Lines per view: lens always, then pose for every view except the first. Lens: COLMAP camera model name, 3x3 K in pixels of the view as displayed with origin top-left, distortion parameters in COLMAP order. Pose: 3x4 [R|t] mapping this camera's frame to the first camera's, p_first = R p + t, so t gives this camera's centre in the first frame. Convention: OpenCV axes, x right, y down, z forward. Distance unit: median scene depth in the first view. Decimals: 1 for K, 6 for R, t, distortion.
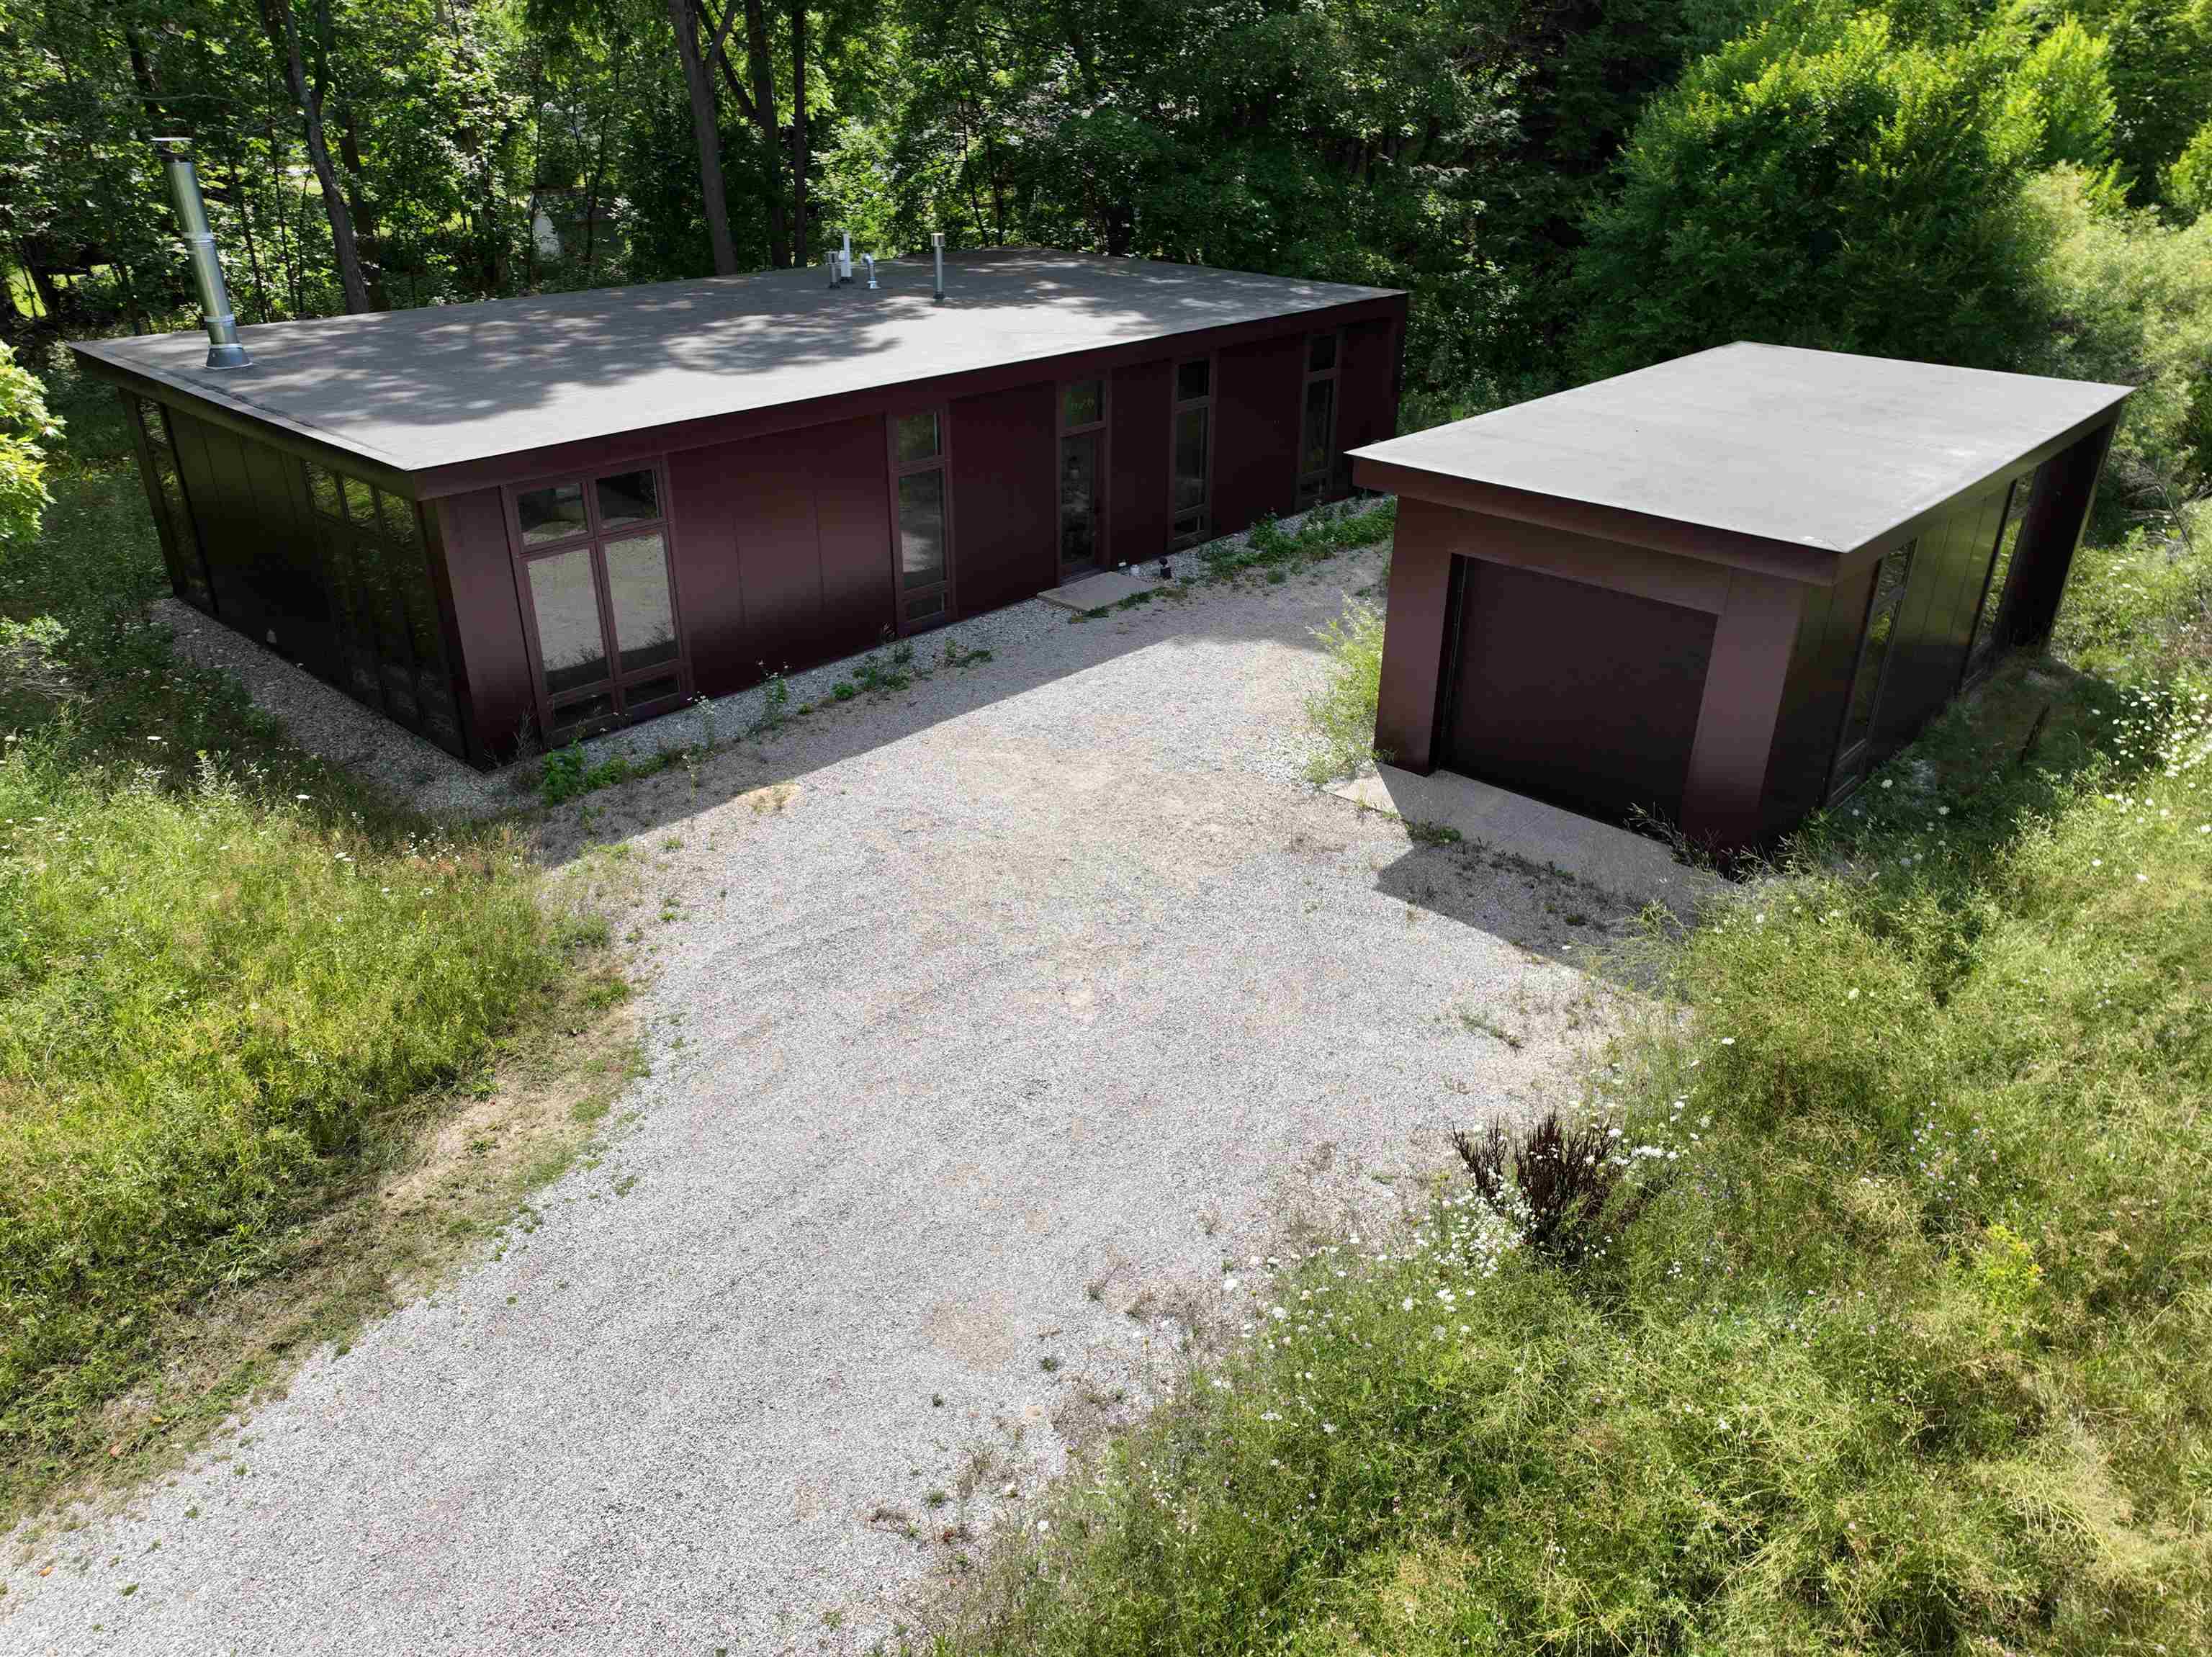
lens RADIAL K [[1540.7, 0, 1106.0], [0, 1540.7, 828.5], [0, 0, 1]] dist [0.006974, 0.004022]
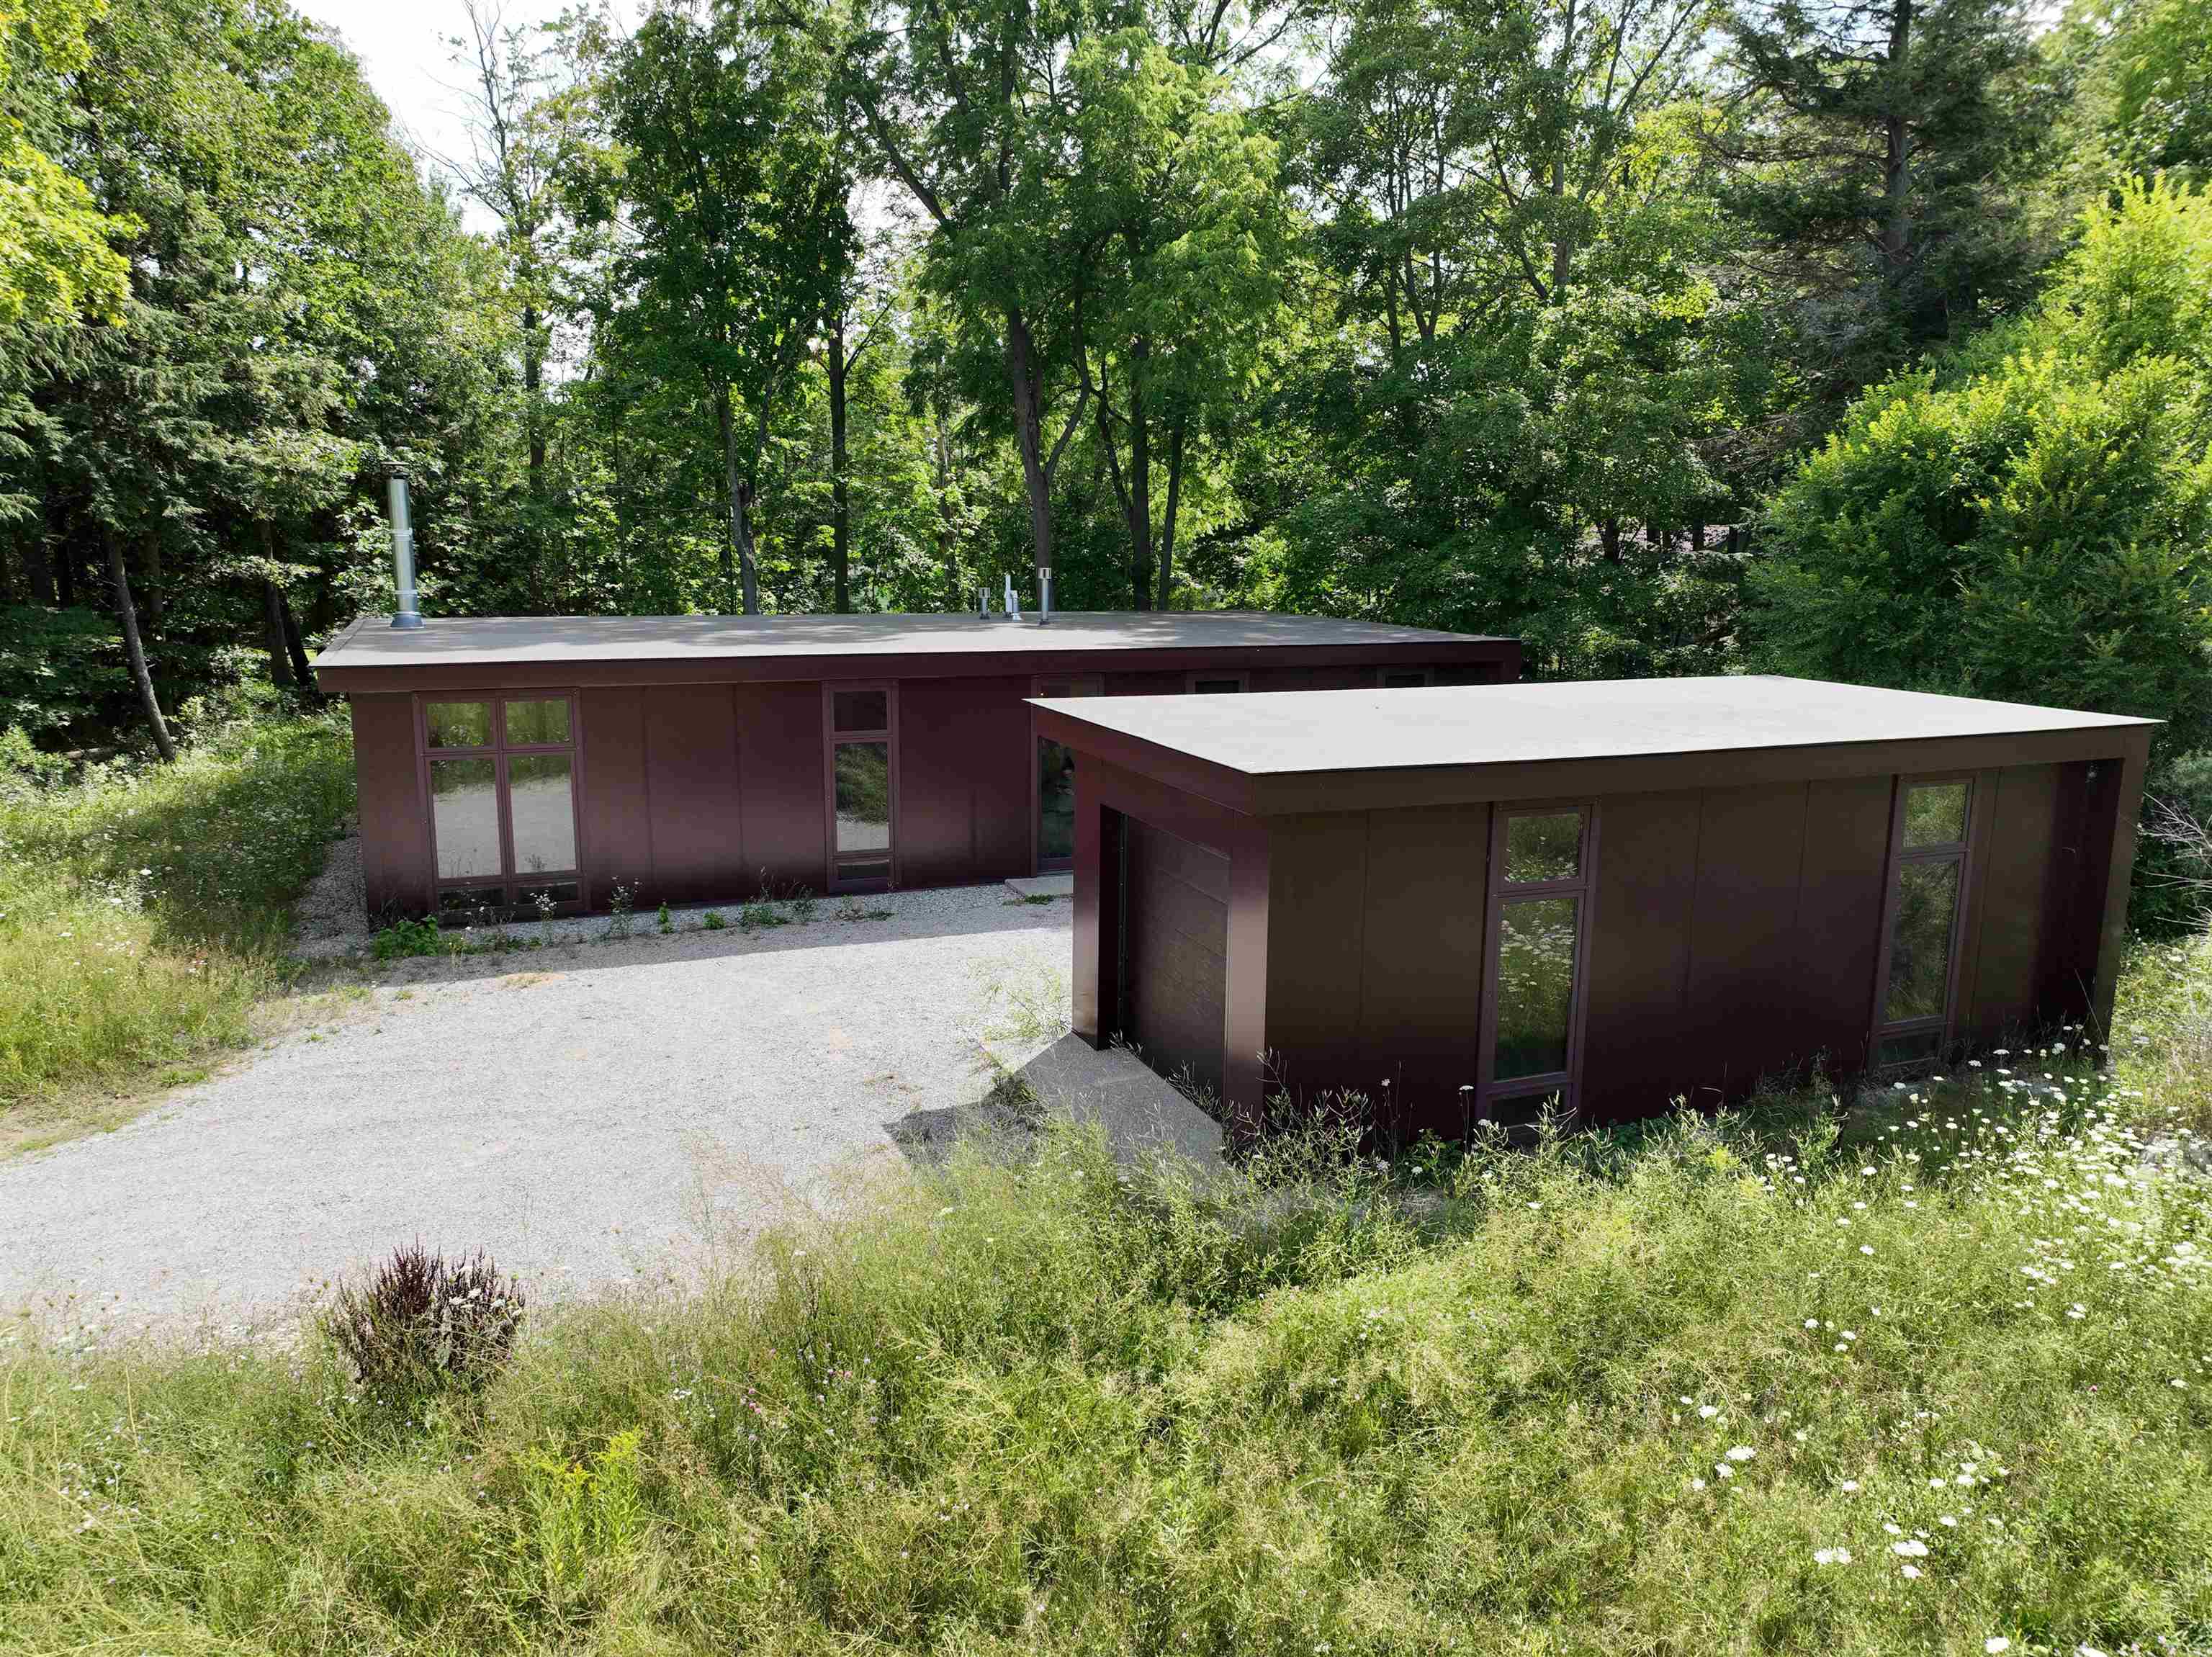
lens RADIAL K [[1540.7, 0, 1106.0], [0, 1540.7, 828.5], [0, 0, 1]] dist [0.006974, 0.004022]
pose [[0.905644, 0.081044, -0.416222, 0.538499], [-0.192414, 0.953236, -0.233061, 0.048838], [0.377870, 0.291157, 0.878887, 0.149305]]
